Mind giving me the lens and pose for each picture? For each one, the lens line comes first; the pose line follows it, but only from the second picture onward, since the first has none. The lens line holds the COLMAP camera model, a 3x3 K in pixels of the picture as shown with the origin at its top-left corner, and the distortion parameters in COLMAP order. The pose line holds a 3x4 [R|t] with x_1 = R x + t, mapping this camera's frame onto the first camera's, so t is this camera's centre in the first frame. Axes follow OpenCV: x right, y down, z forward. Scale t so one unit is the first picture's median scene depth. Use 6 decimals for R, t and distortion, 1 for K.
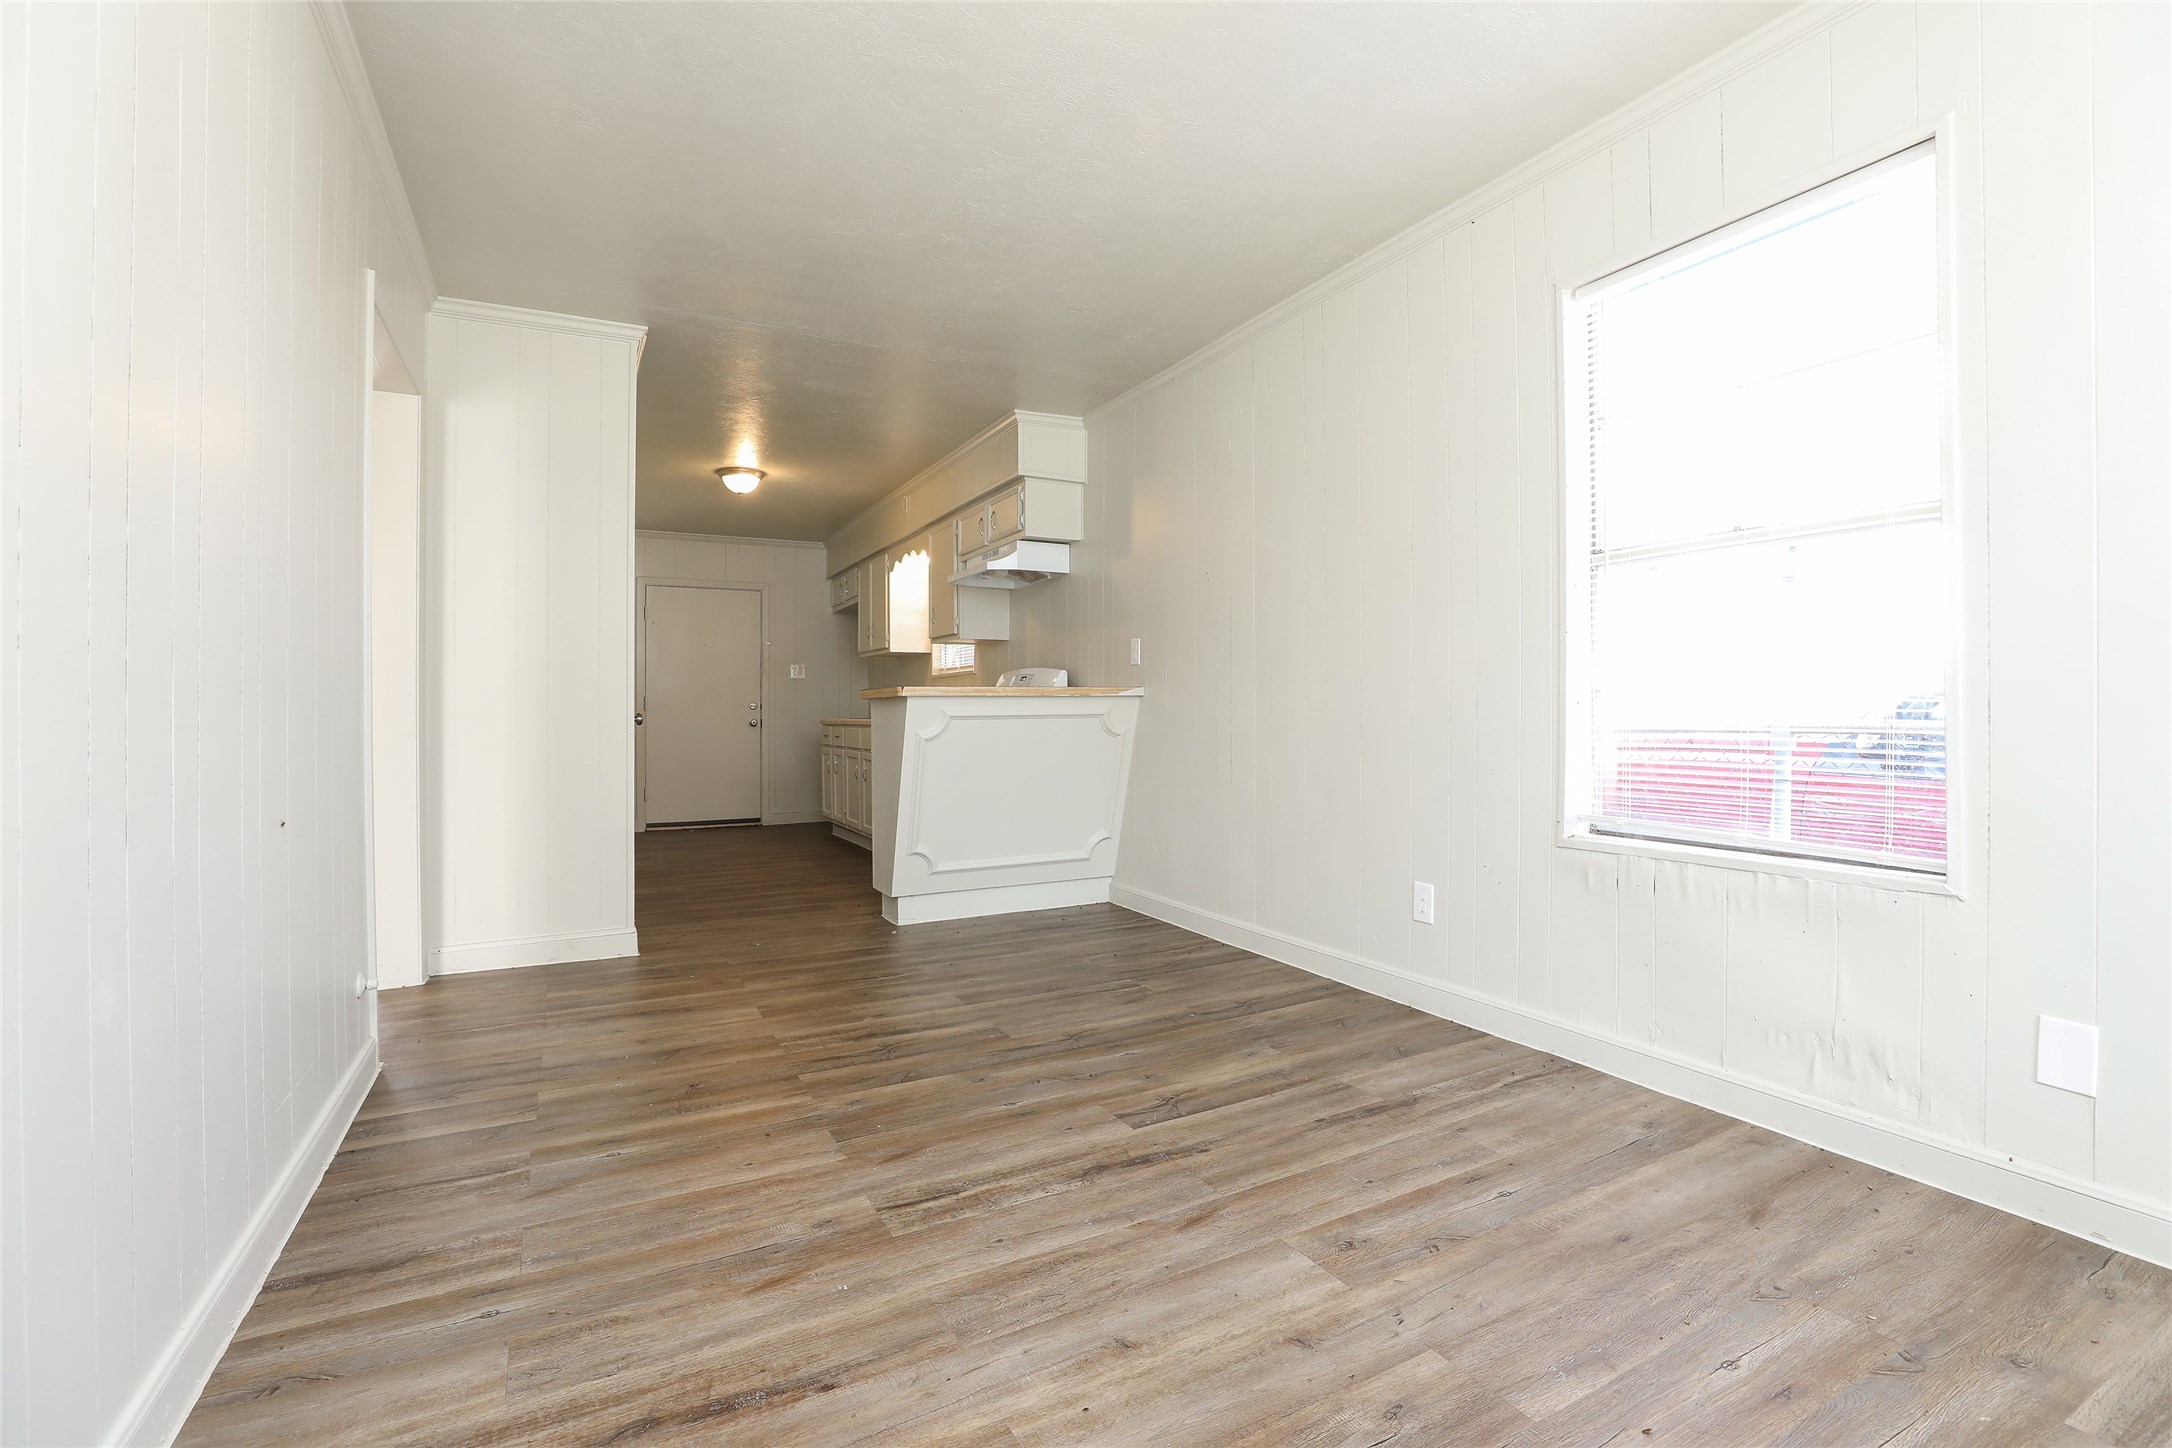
lens RADIAL K [[985.1, 0, 1092.4], [0, 985.1, 718.6], [0, 0, 1]] dist [-0.048762, 0.016036]
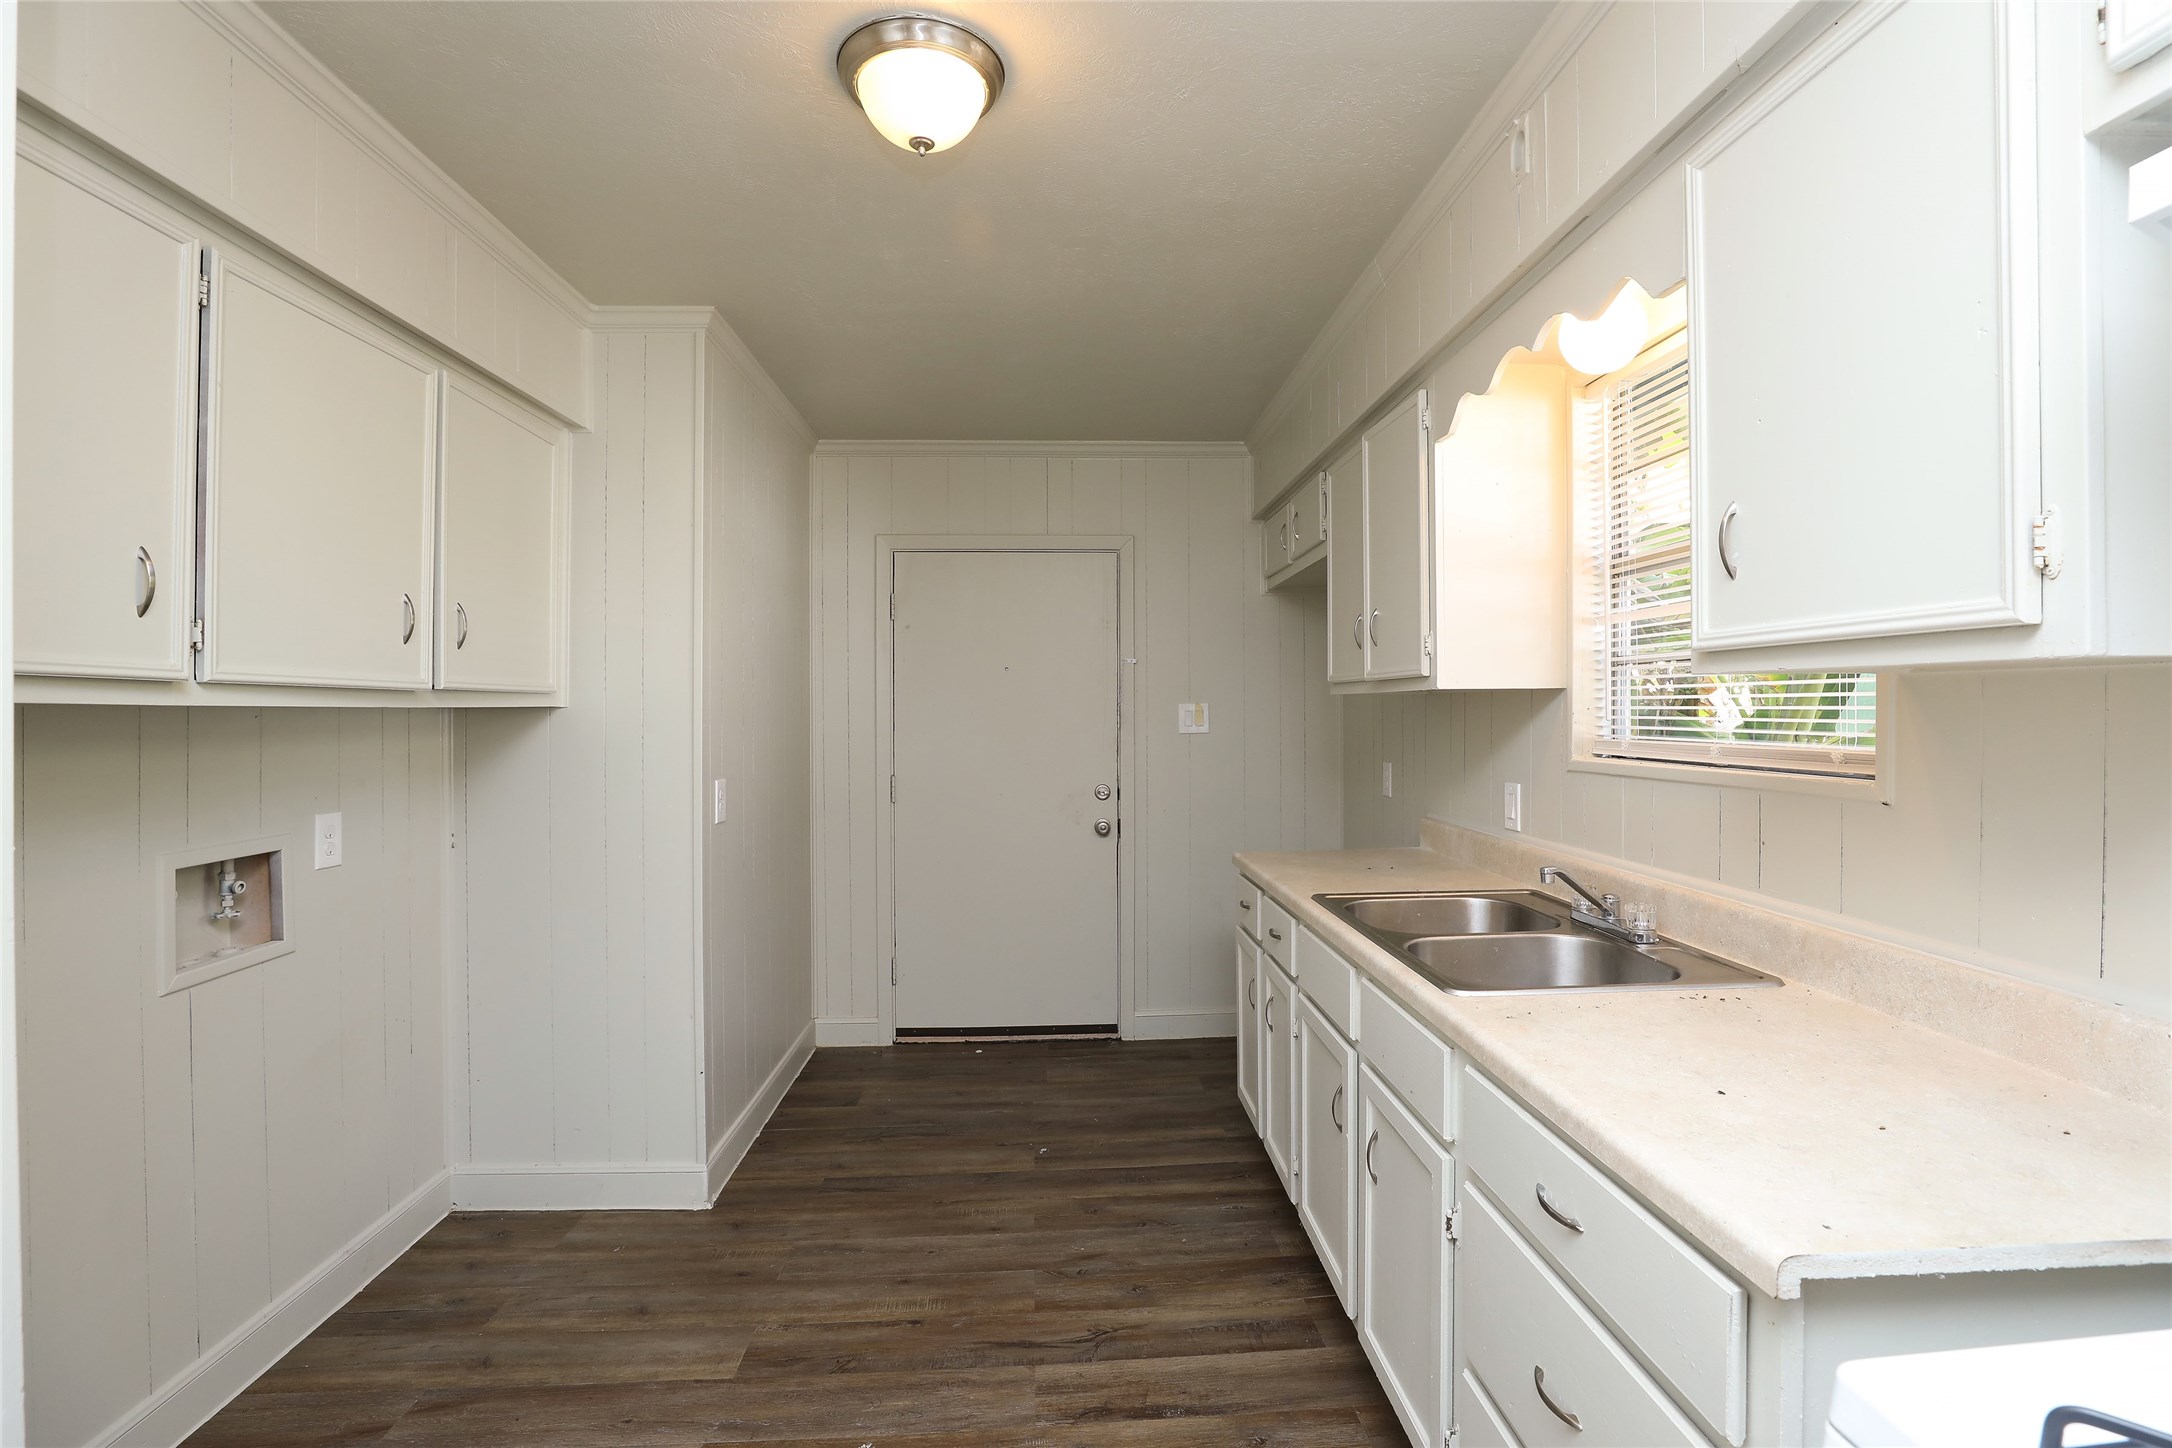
lens RADIAL K [[985.1, 0, 1092.4], [0, 985.1, 718.6], [0, 0, 1]] dist [-0.048762, 0.016036]
pose [[0.904594, 0.001785, -0.426270, -0.480386], [-0.000824, 0.999997, 0.002439, -0.165606], [0.426273, -0.001855, 0.904592, 1.856699]]
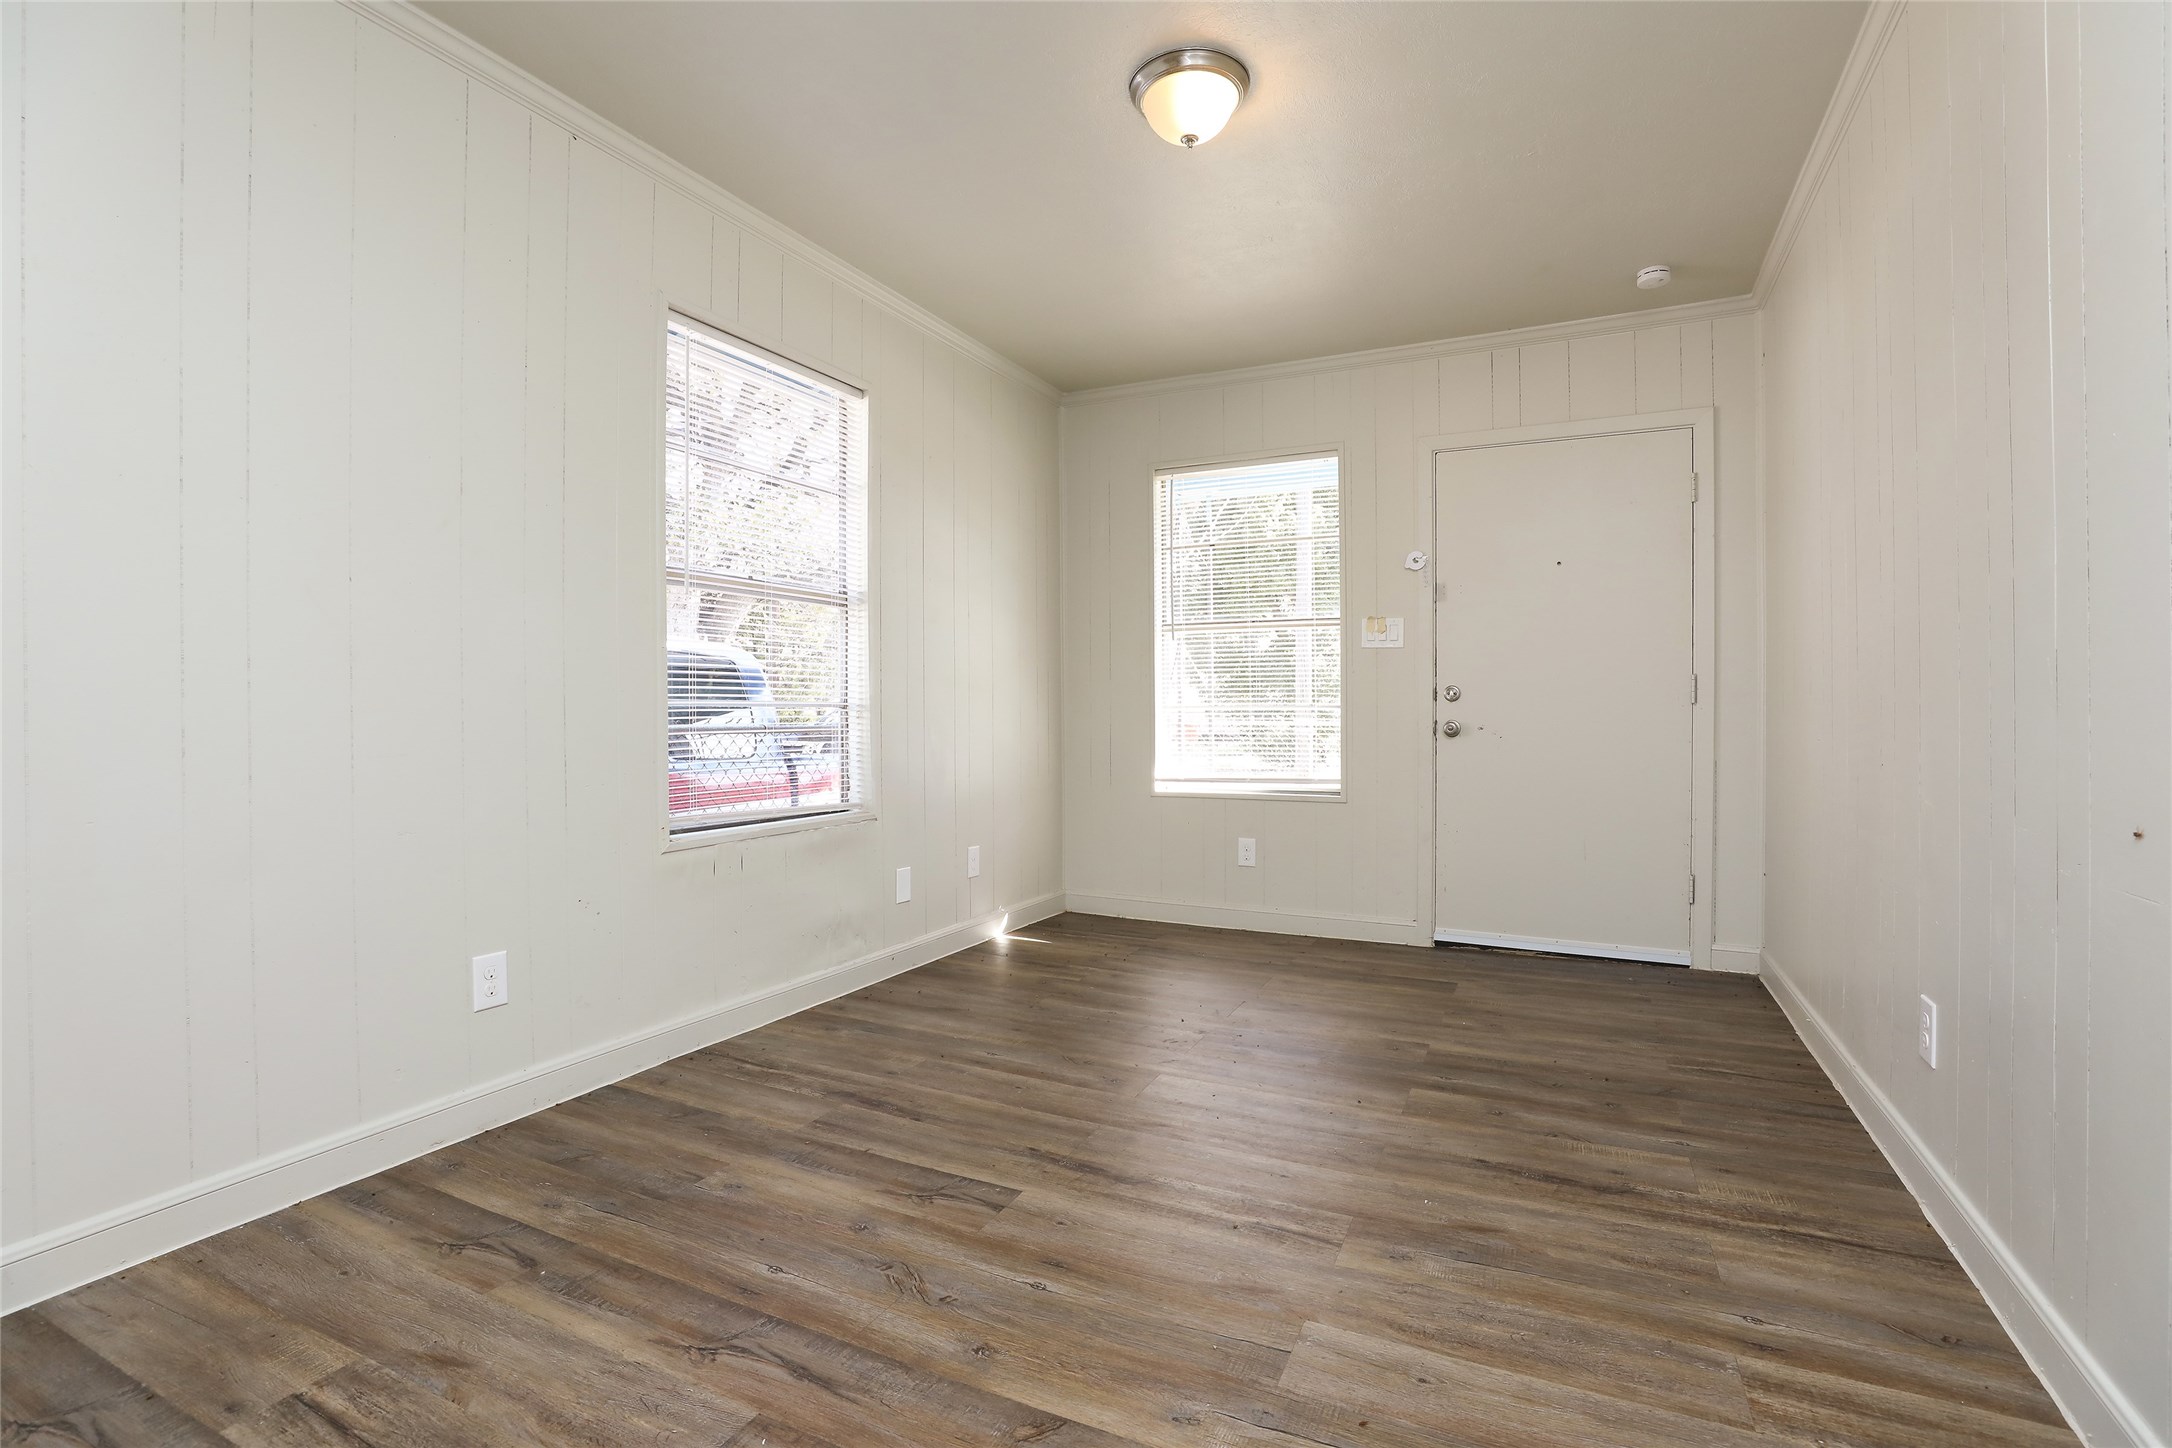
lens RADIAL K [[985.1, 0, 1092.4], [0, 985.1, 718.6], [0, 0, 1]] dist [-0.048762, 0.016036]
pose [[-0.584012, -0.000641, 0.811745, -0.618729], [0.011559, 0.999892, 0.009106, -0.011752], [-0.811663, 0.014701, -0.583942, 1.273173]]
